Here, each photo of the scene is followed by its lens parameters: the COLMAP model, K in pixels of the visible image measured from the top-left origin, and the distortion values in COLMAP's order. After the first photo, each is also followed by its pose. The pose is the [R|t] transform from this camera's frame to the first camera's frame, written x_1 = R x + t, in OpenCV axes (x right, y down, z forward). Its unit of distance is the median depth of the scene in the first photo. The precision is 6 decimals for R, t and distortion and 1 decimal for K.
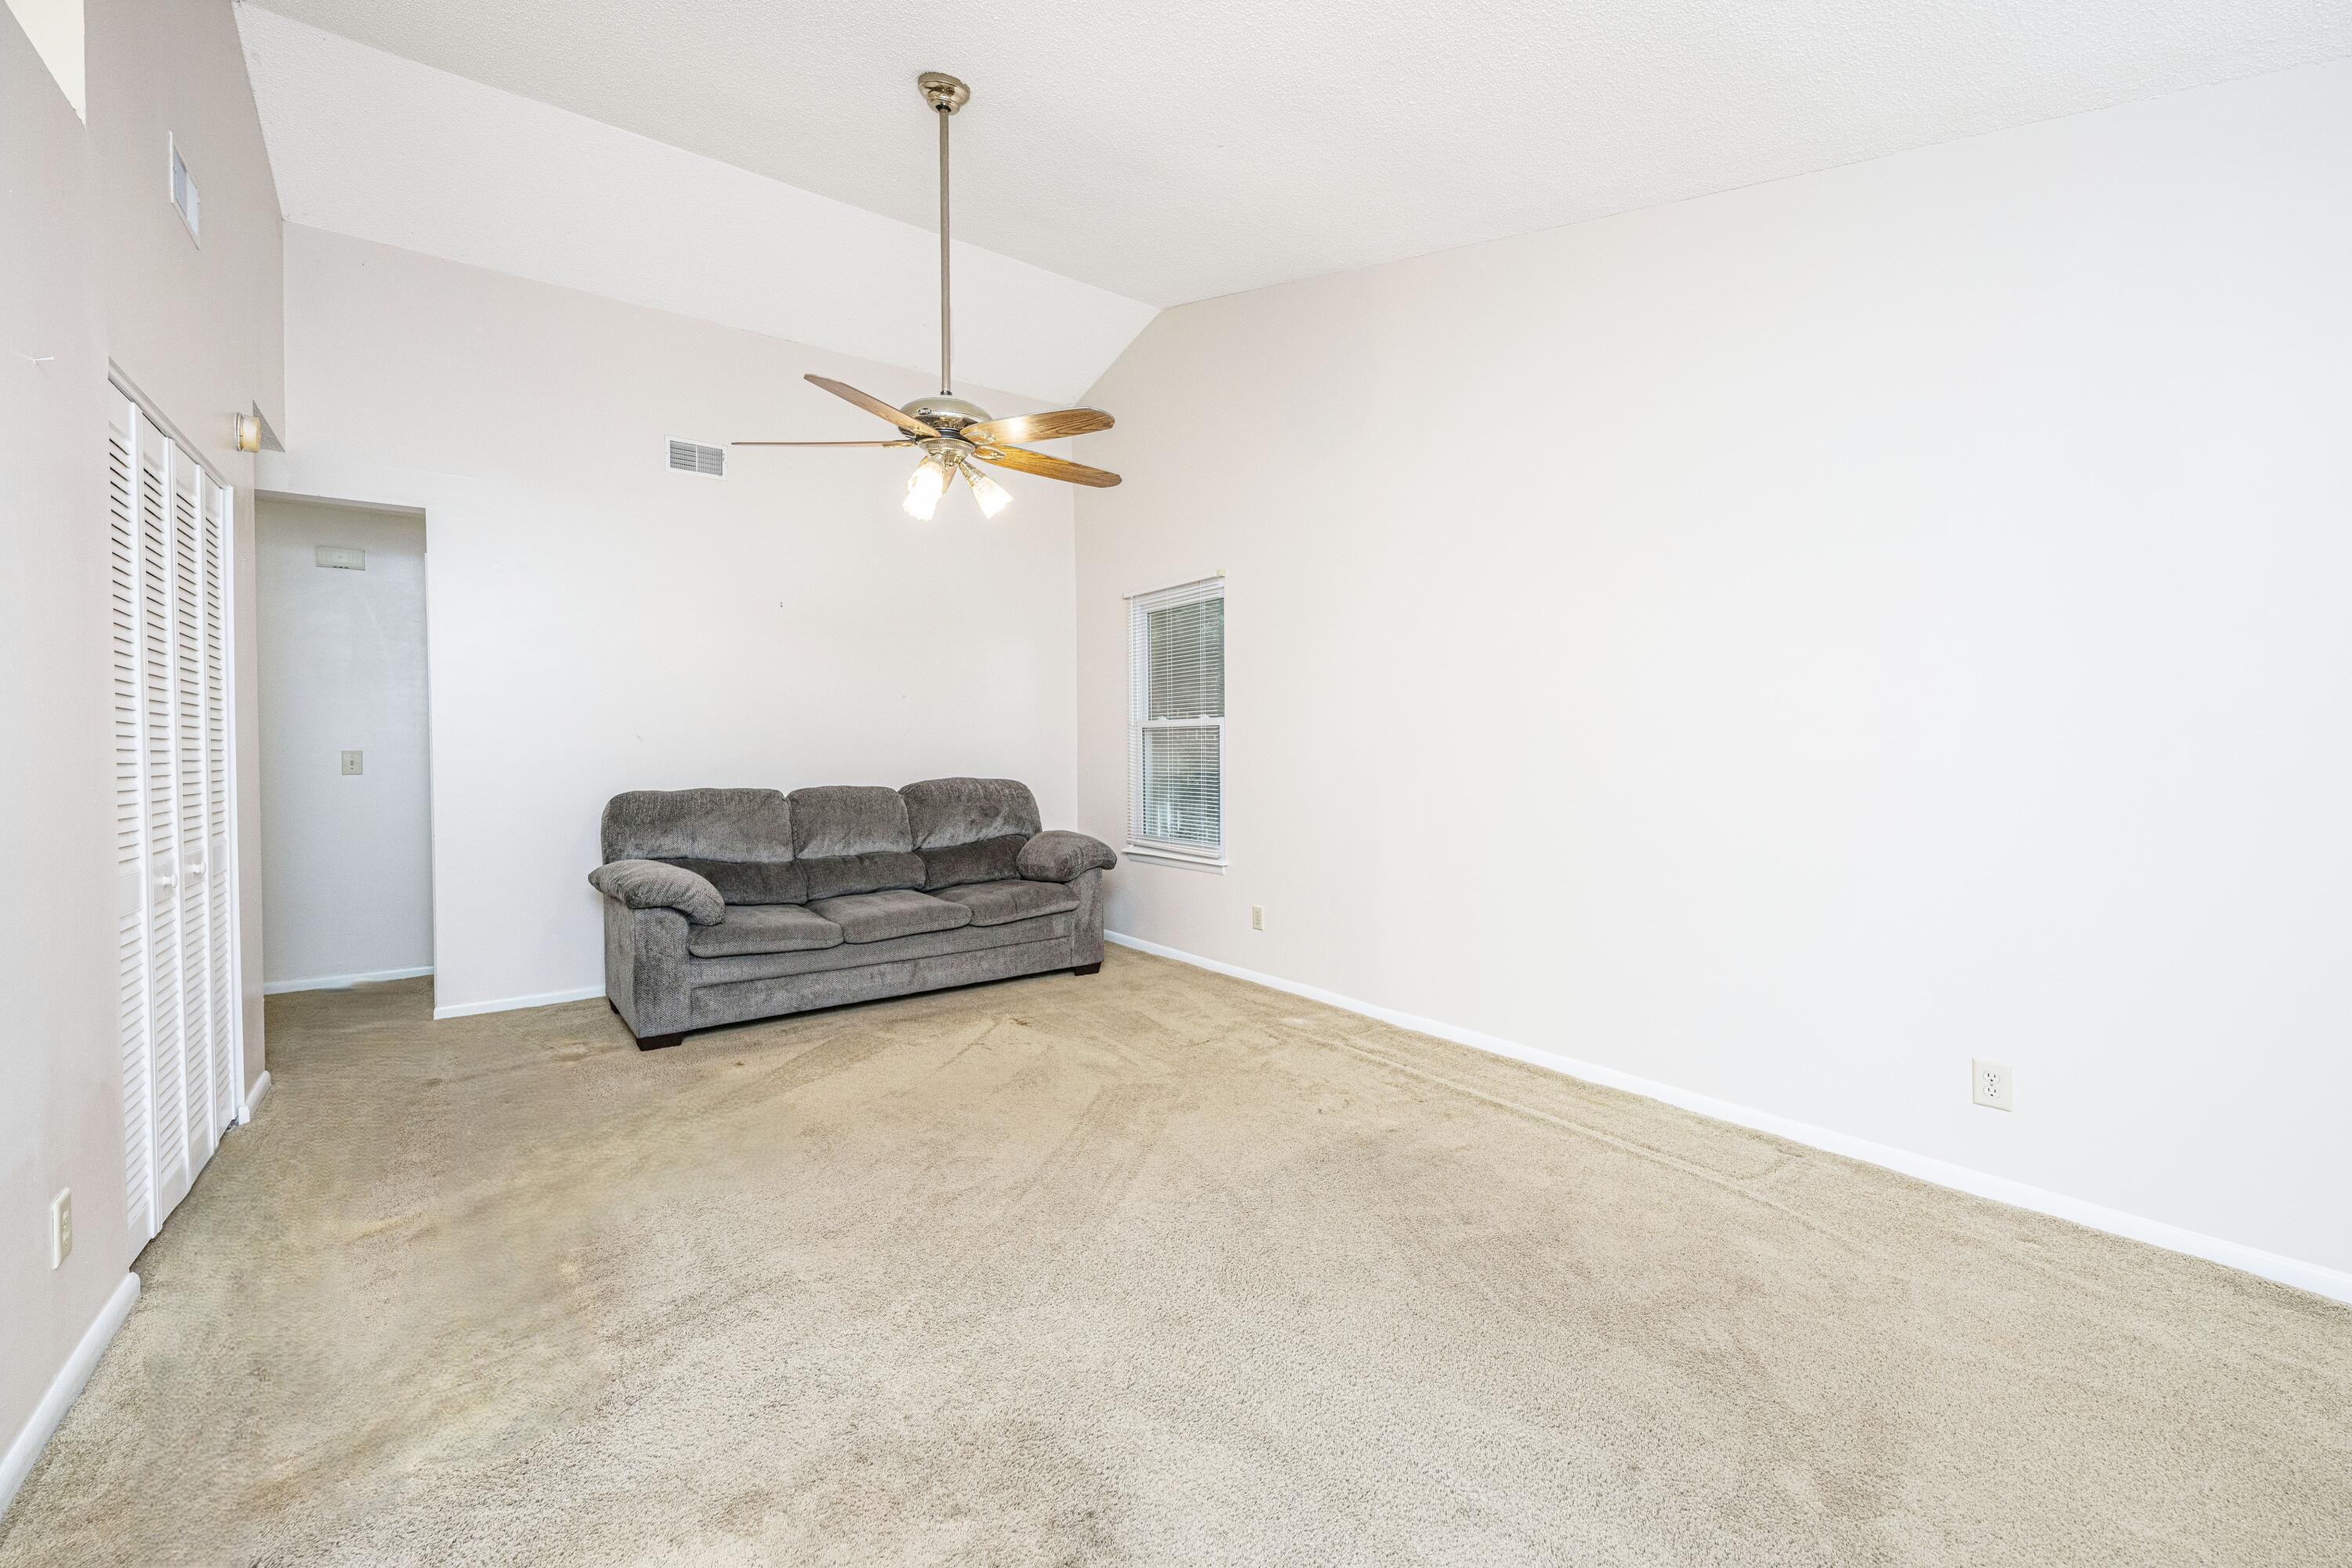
lens RADIAL K [[946.3, 0, 1176.6], [0, 946.3, 761.5], [0, 0, 1]] dist [-0.001544, 0.000605]
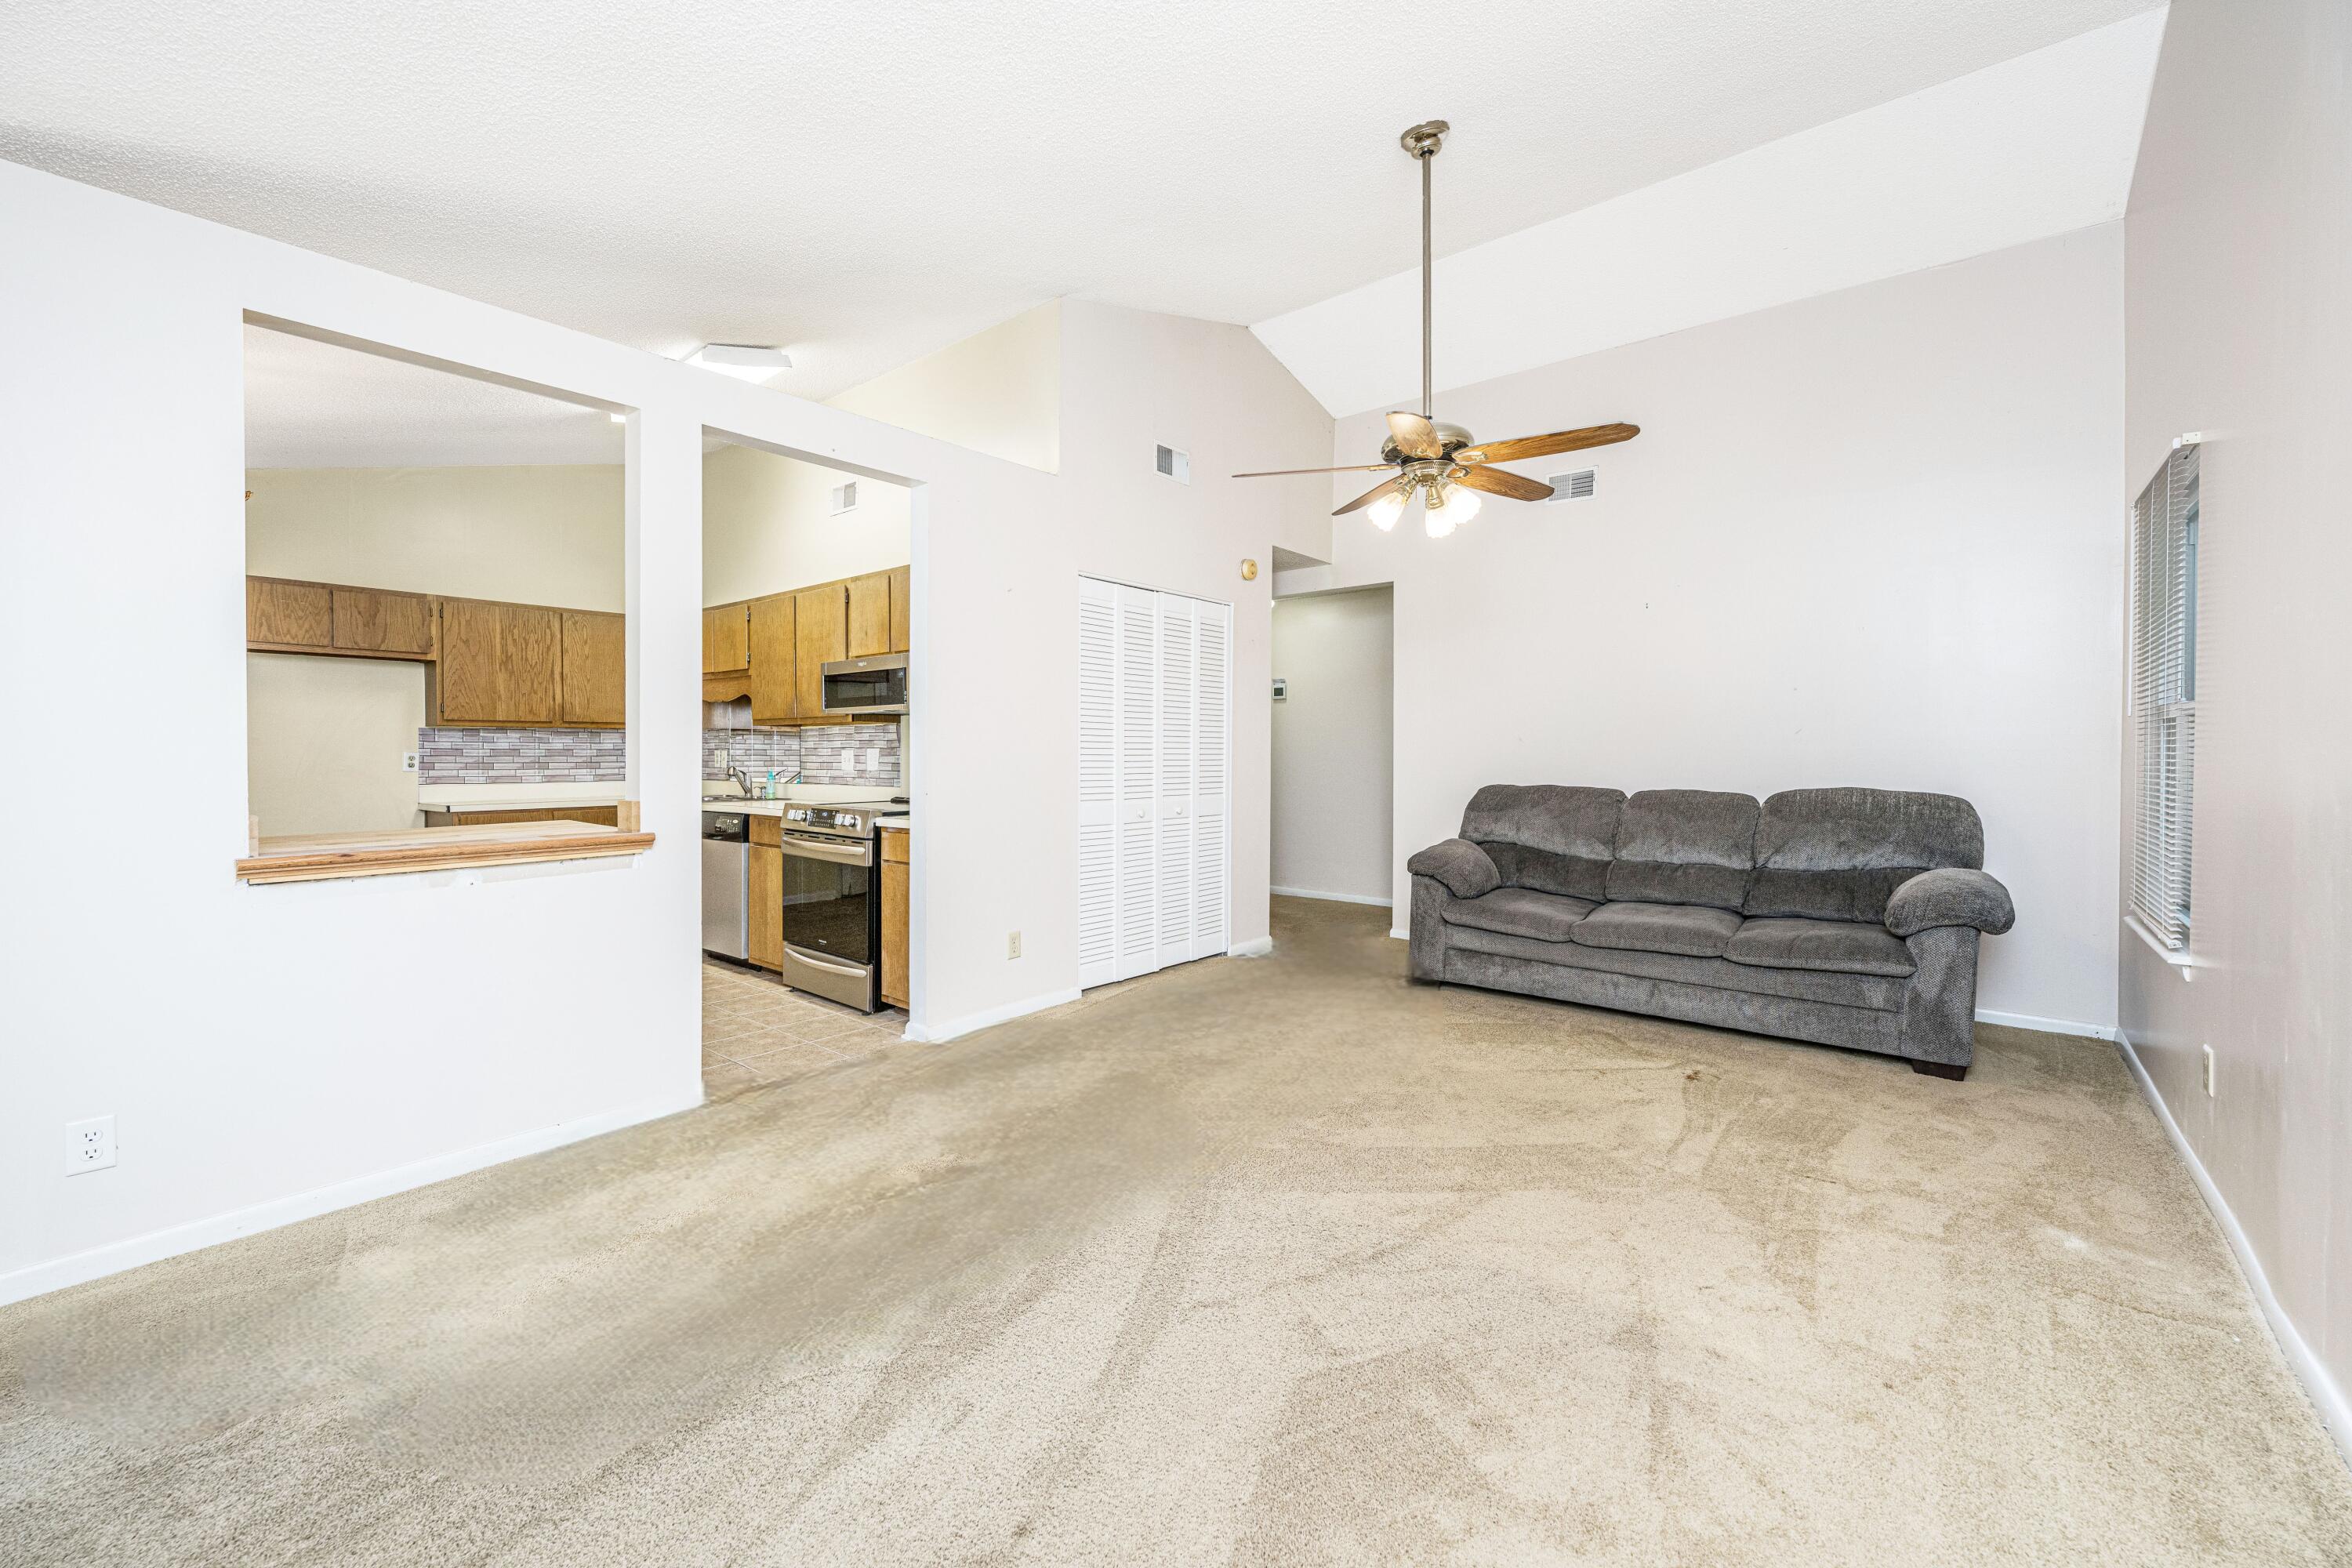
lens RADIAL K [[946.3, 0, 1172.2], [0, 946.3, 763.7], [0, 0, 1]] dist [-0.001544, 0.000605]
pose [[0.234074, 0.020344, -0.972006, 0.525968], [-0.016310, 0.999723, 0.016997, -0.008661], [0.972082, 0.011875, 0.234341, 0.341482]]
